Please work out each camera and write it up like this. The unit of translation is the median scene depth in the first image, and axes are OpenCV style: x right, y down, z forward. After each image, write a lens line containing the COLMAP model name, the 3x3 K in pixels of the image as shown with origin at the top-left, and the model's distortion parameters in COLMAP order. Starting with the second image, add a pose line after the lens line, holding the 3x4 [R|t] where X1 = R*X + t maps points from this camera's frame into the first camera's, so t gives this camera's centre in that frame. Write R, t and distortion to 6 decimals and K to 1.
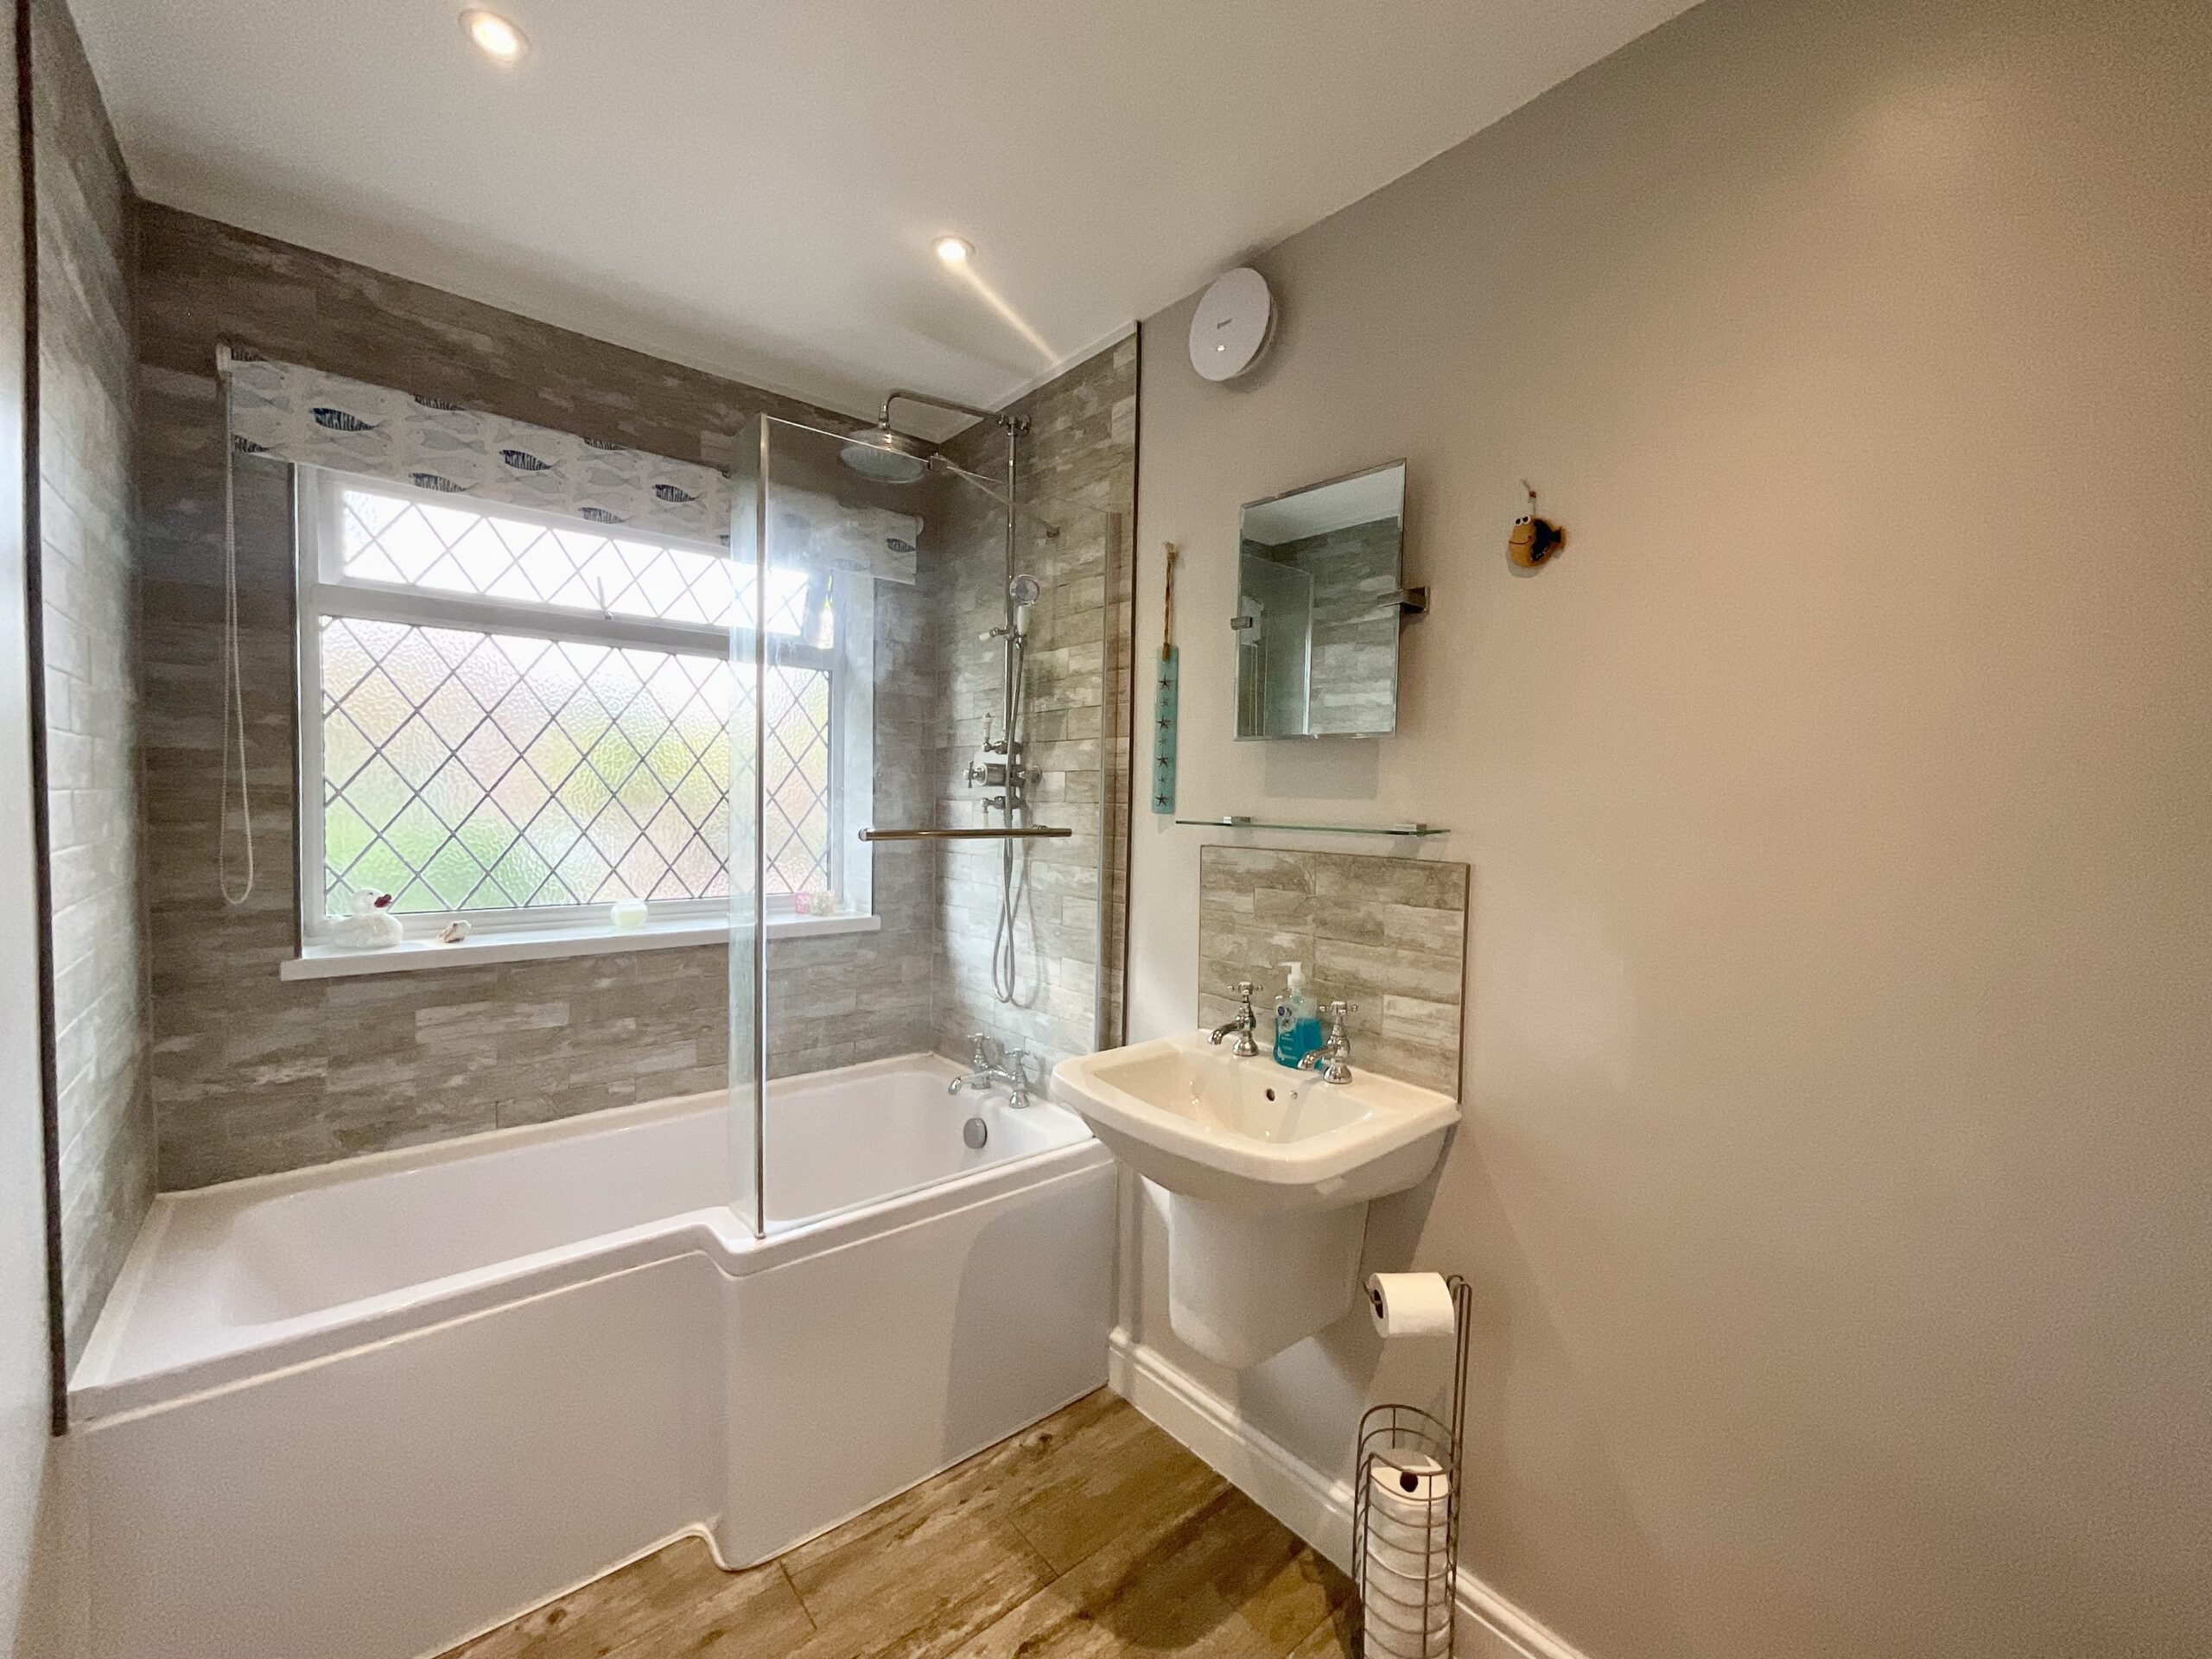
lens RADIAL K [[899.6, 0, 1106.2], [0, 899.6, 828.8], [0, 0, 1]] dist [-0.003389, 0.000023]
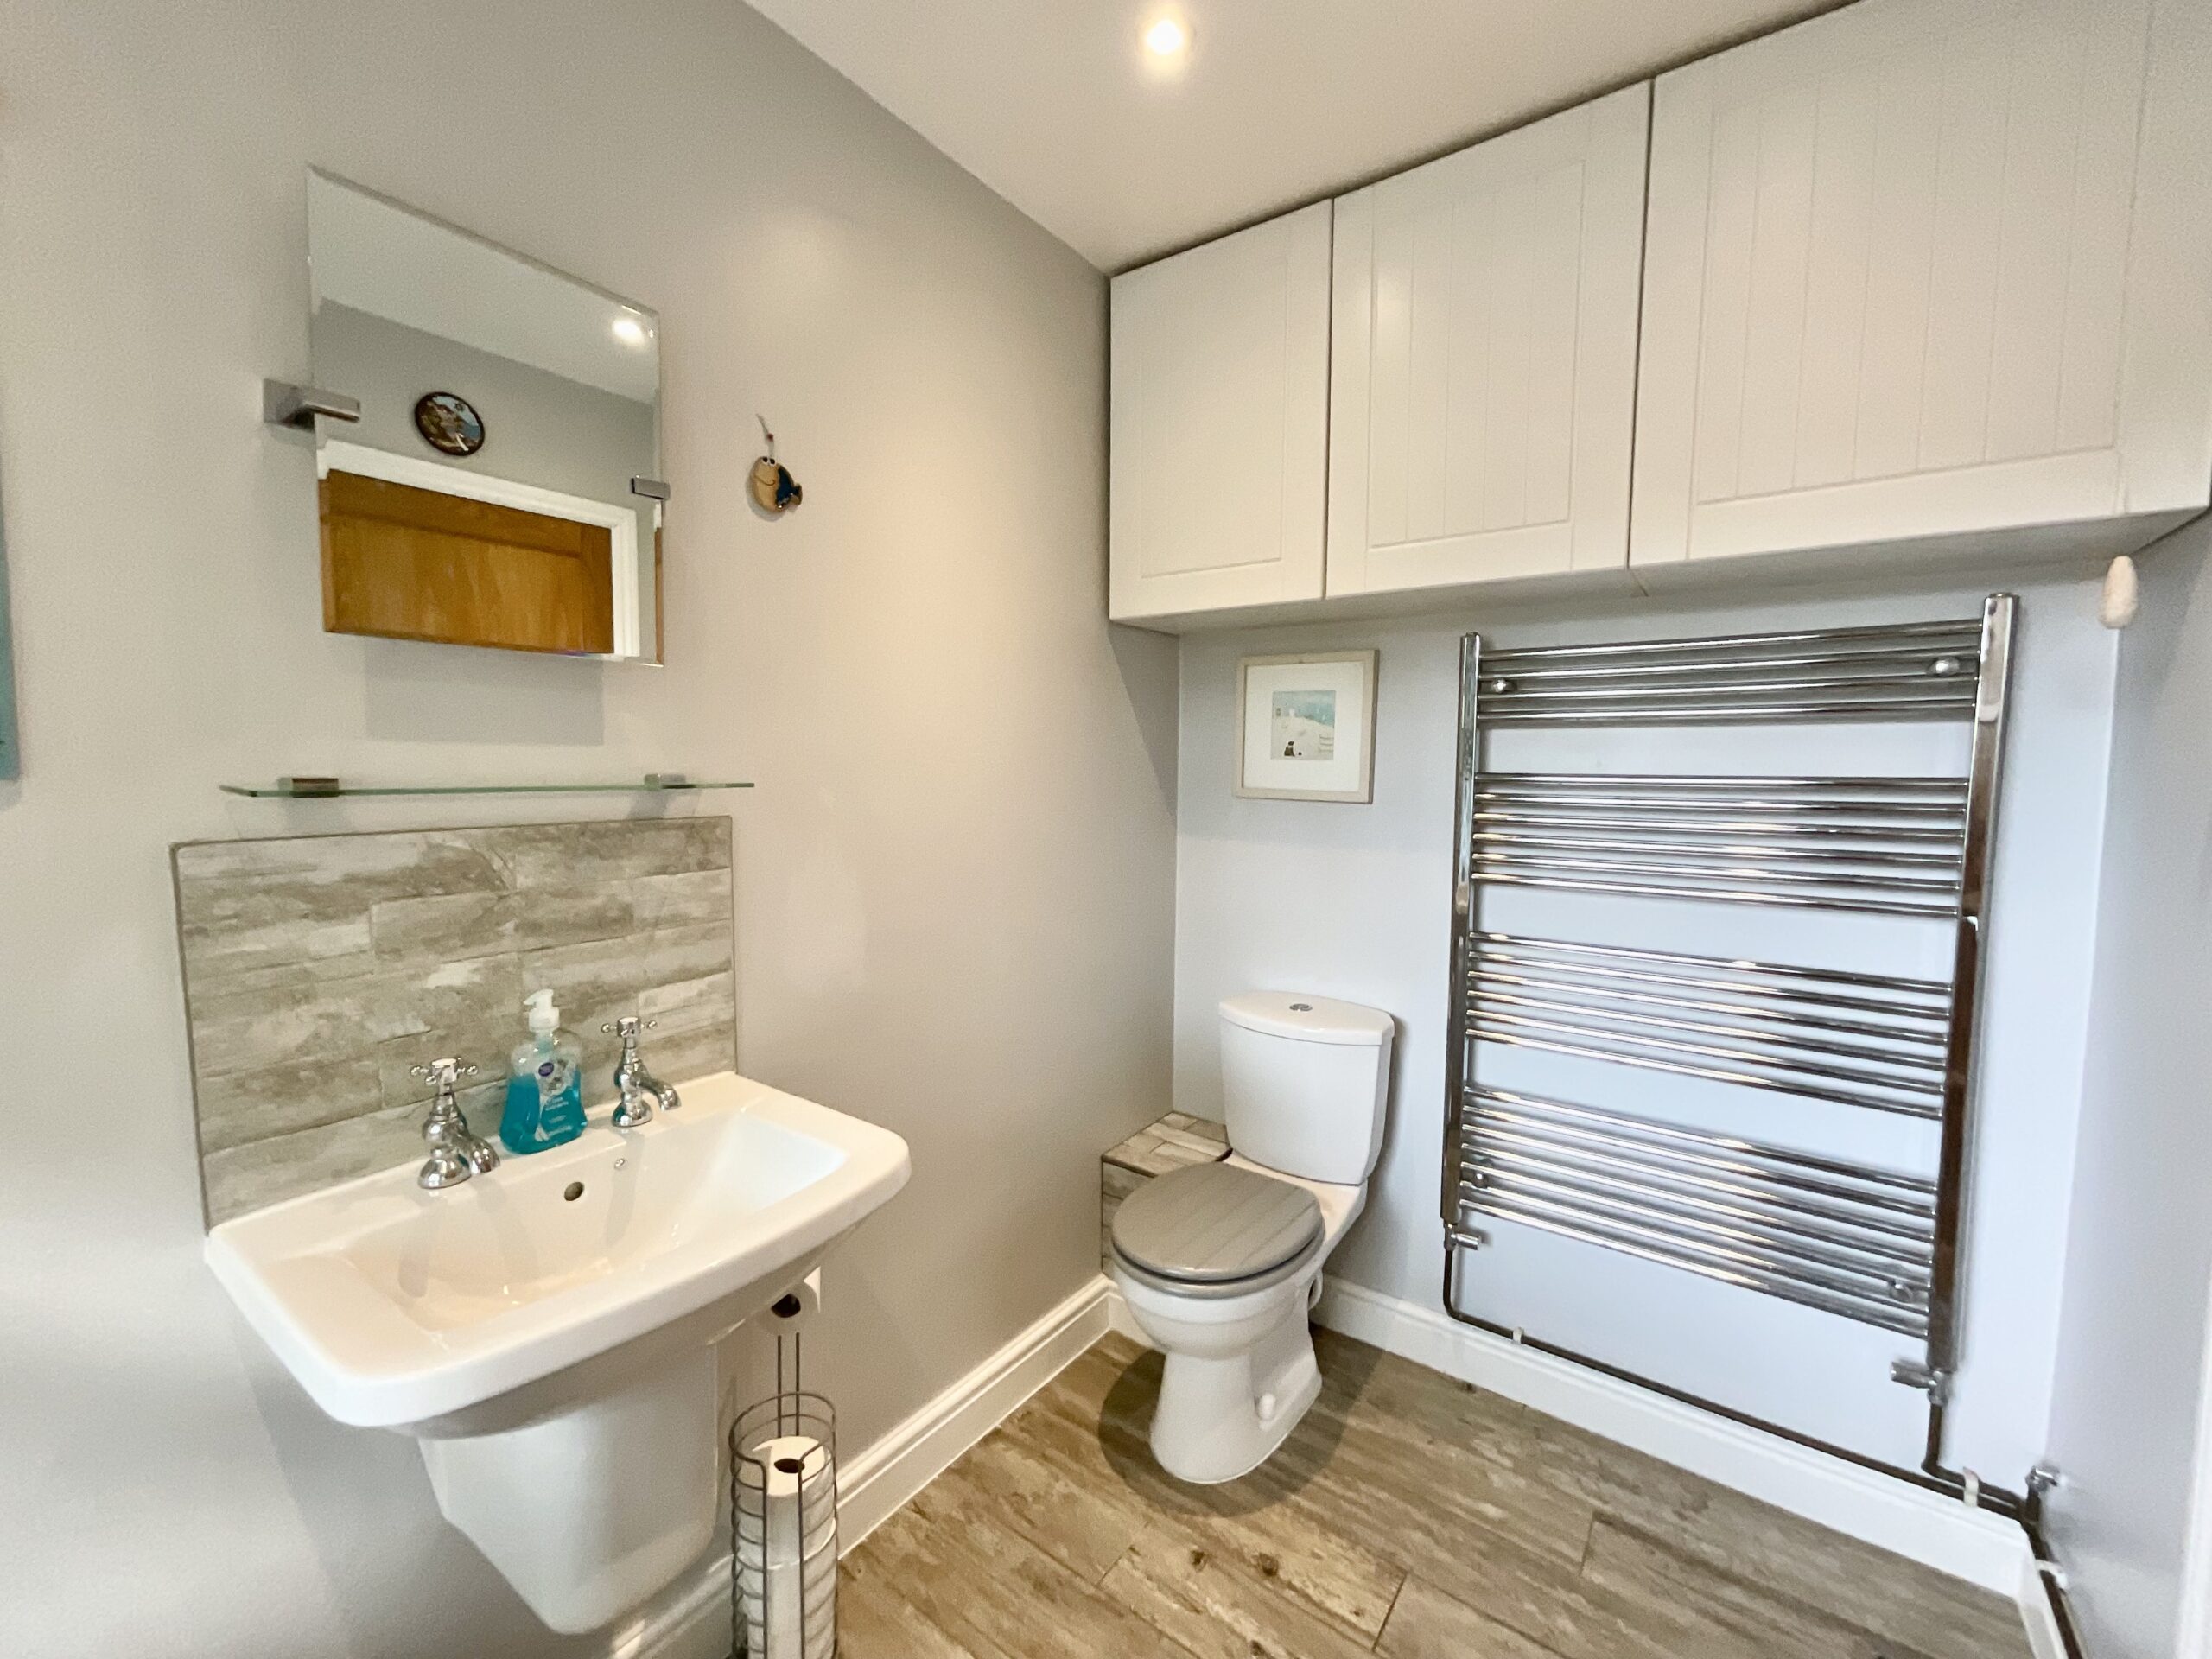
lens RADIAL K [[899.6, 0, 1108.0], [0, 899.6, 834.2], [0, 0, 1]] dist [-0.003389, 0.000023]
pose [[-0.230578, -0.103287, 0.967557, -0.530638], [0.018739, 0.993695, 0.110543, -0.033869], [-0.972873, 0.043619, -0.227188, 0.761881]]
